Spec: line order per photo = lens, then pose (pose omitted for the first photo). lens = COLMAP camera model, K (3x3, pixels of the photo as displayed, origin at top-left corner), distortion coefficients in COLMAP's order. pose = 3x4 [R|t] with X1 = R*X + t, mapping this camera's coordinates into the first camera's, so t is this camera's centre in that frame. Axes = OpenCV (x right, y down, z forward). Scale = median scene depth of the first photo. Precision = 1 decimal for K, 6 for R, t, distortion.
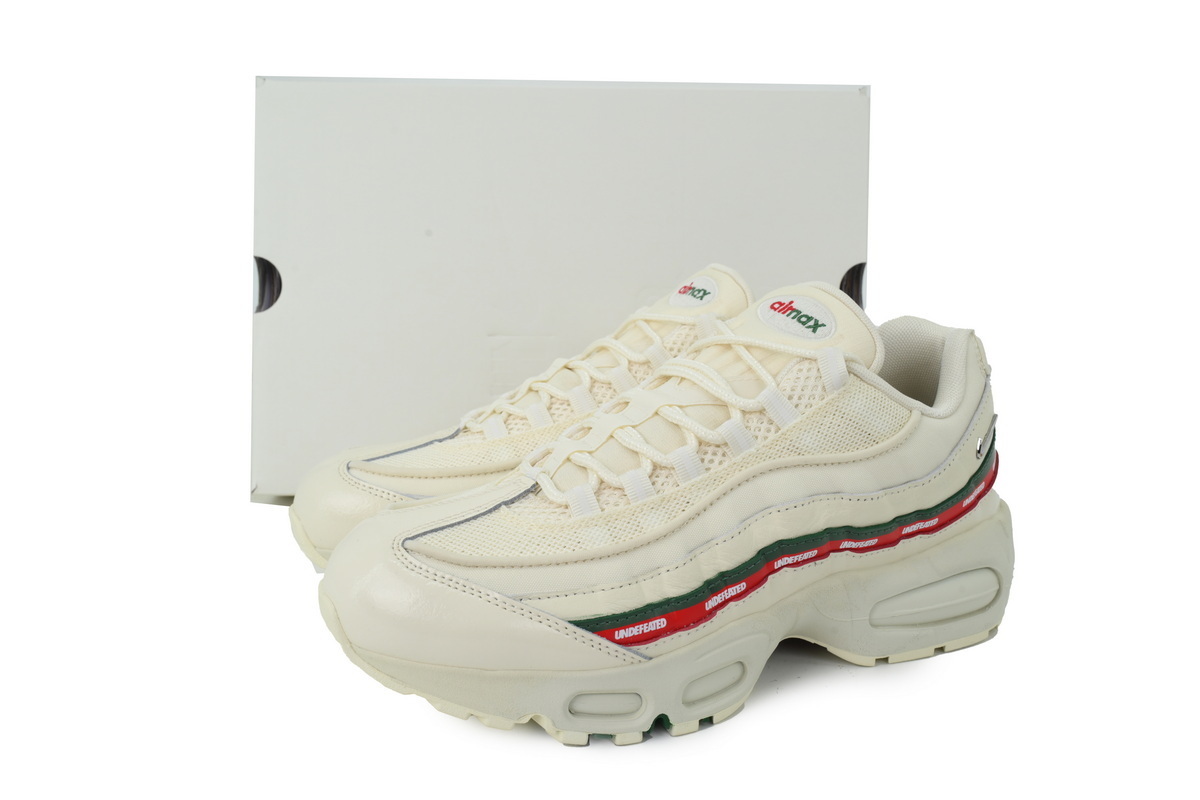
lens RADIAL K [[1010.8, 0, 600.0], [0, 1010.8, 400.0], [0, 0, 1]] dist [-0.003957, -0.003587]
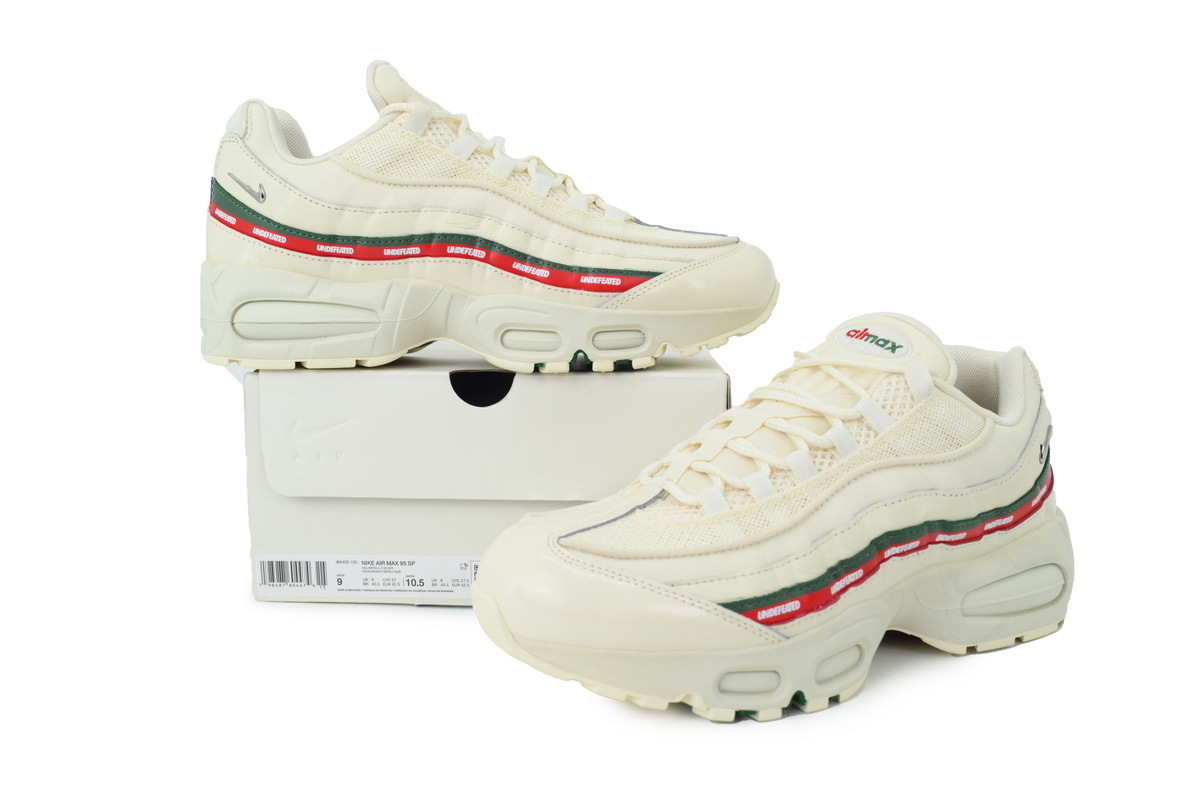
lens RADIAL K [[1010.8, 0, 600.0], [0, 1010.8, 400.0], [0, 0, 1]] dist [-0.003957, -0.003587]
pose [[0.998020, -0.025807, 0.057351, -0.194514], [0.031234, 0.994906, -0.095848, 0.089871], [-0.054585, 0.097449, 0.993742, -0.098394]]
